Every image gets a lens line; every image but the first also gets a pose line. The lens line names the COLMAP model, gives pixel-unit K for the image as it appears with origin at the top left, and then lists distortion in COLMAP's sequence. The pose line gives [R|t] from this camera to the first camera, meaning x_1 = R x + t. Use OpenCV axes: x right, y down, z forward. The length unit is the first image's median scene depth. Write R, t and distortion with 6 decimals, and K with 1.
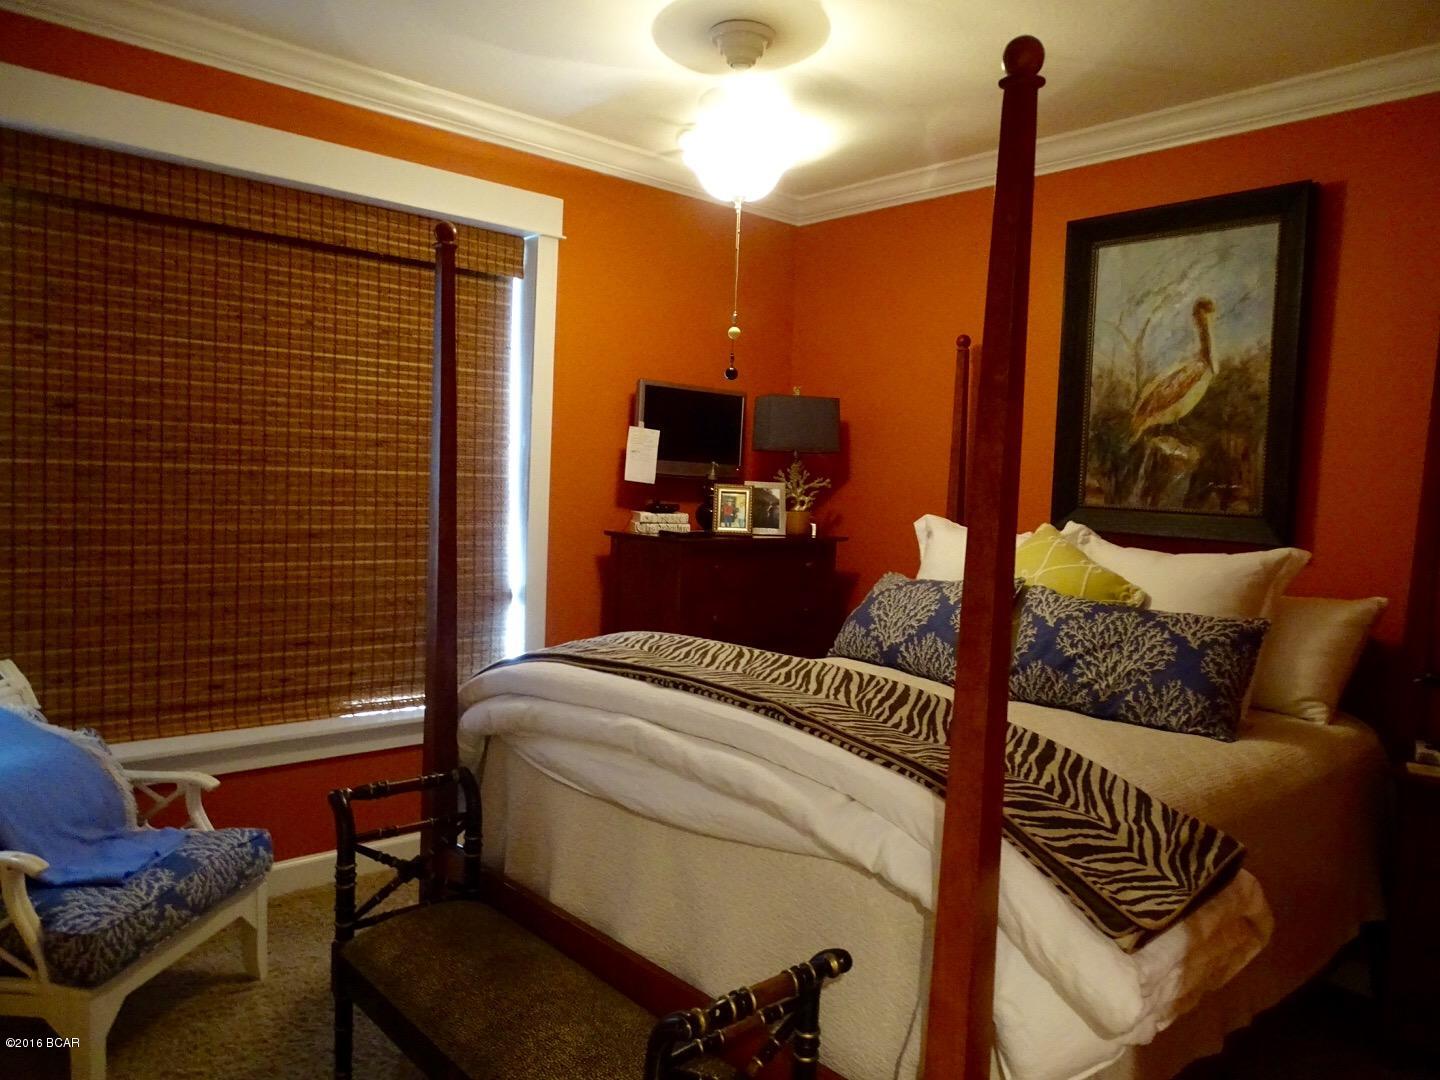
lens RADIAL K [[1025.7, 0, 718.9], [0, 1025.7, 534.0], [0, 0, 1]] dist [-0.001051, 0.000995]
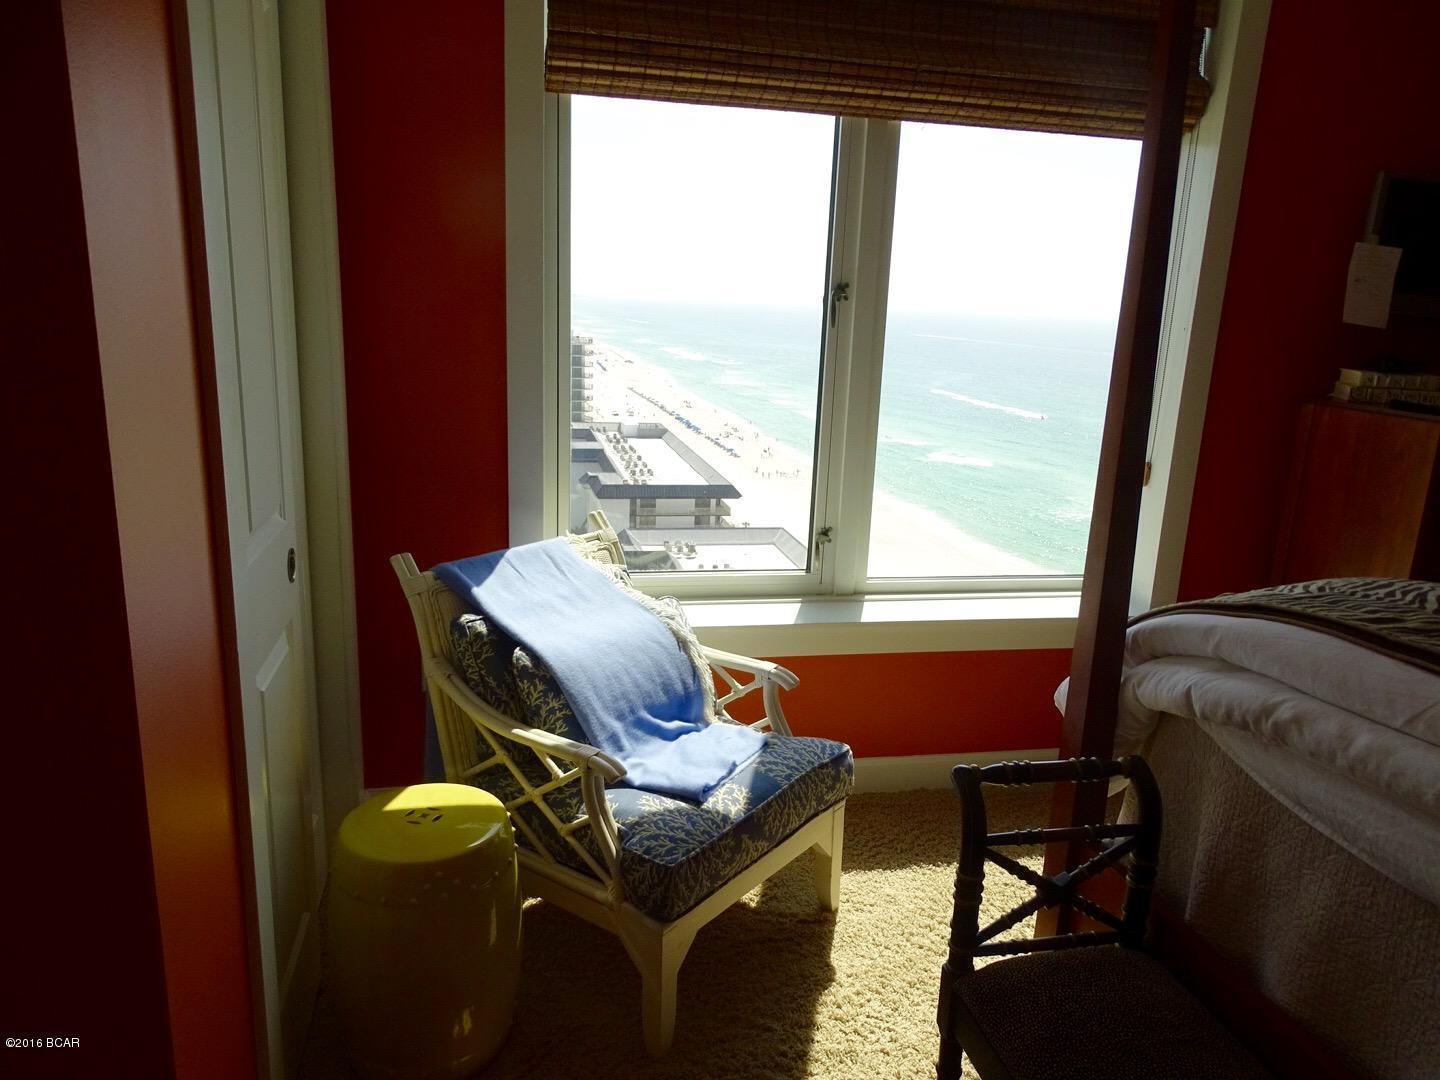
lens RADIAL K [[1025.7, 0, 724.4], [0, 1025.7, 542.3], [0, 0, 1]] dist [-0.001051, 0.000995]
pose [[0.875617, 0.119850, -0.467900, -0.137453], [-0.039491, 0.983247, 0.177951, -0.016400], [0.481389, -0.137339, 0.865681, 0.218179]]
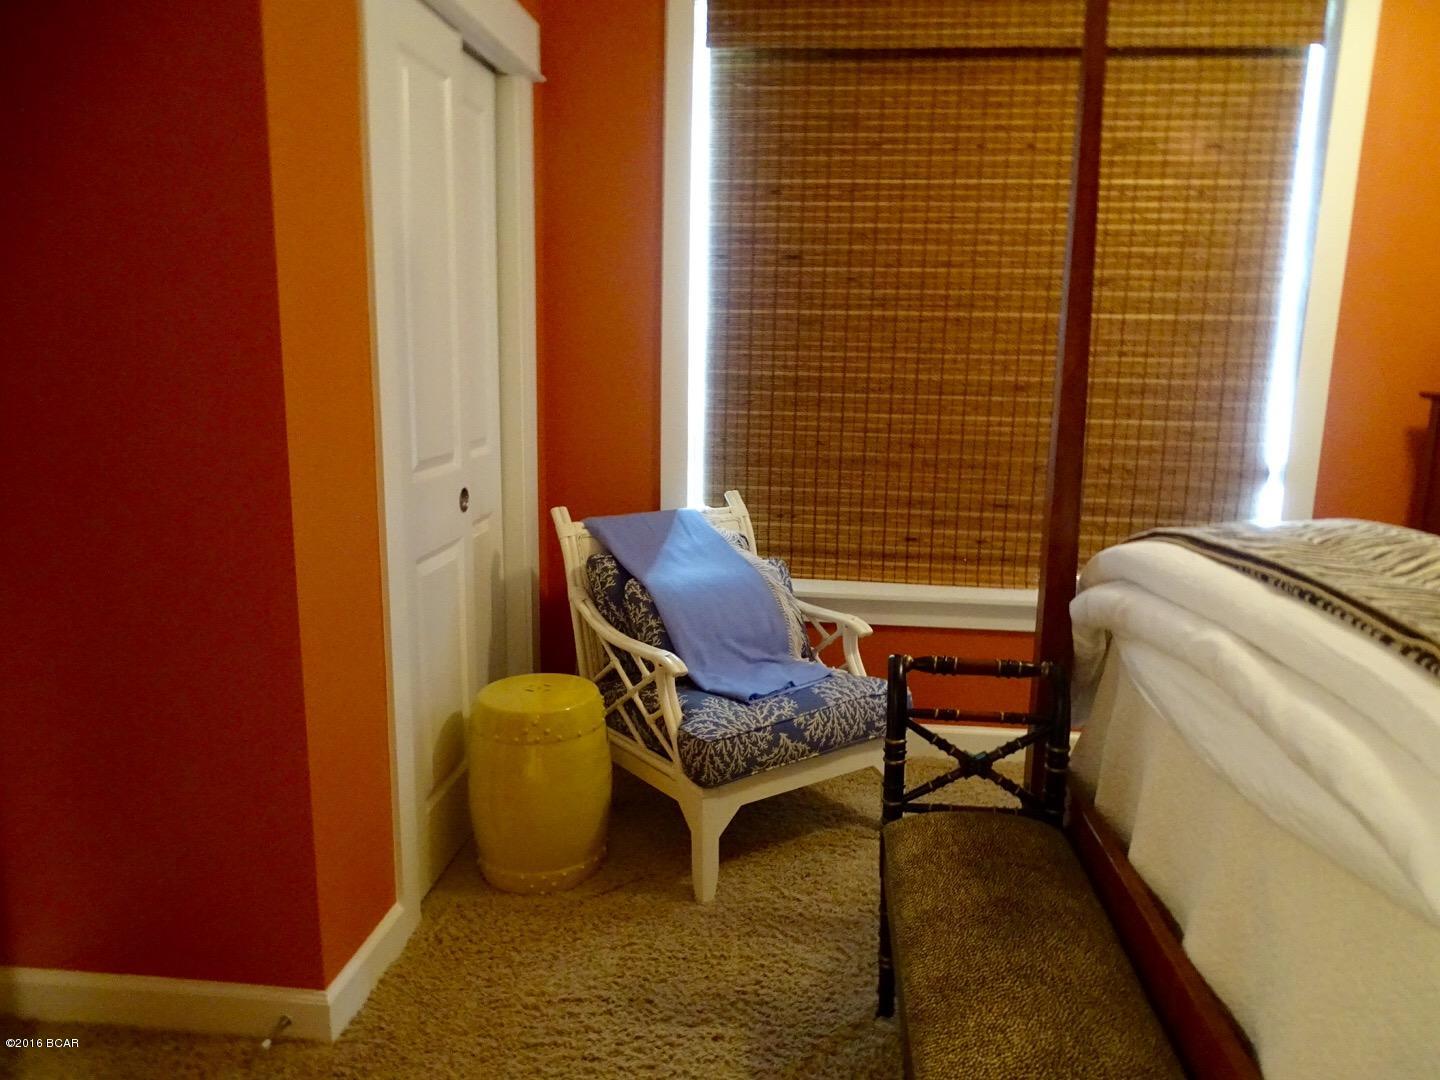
lens RADIAL K [[1025.7, 0, 717.9], [0, 1025.7, 530.8], [0, 0, 1]] dist [-0.001051, 0.000995]
pose [[0.681521, 0.110684, -0.723379, 0.101483], [-0.032985, 0.992137, 0.120730, 0.027795], [0.731054, -0.058419, 0.679814, 0.193927]]
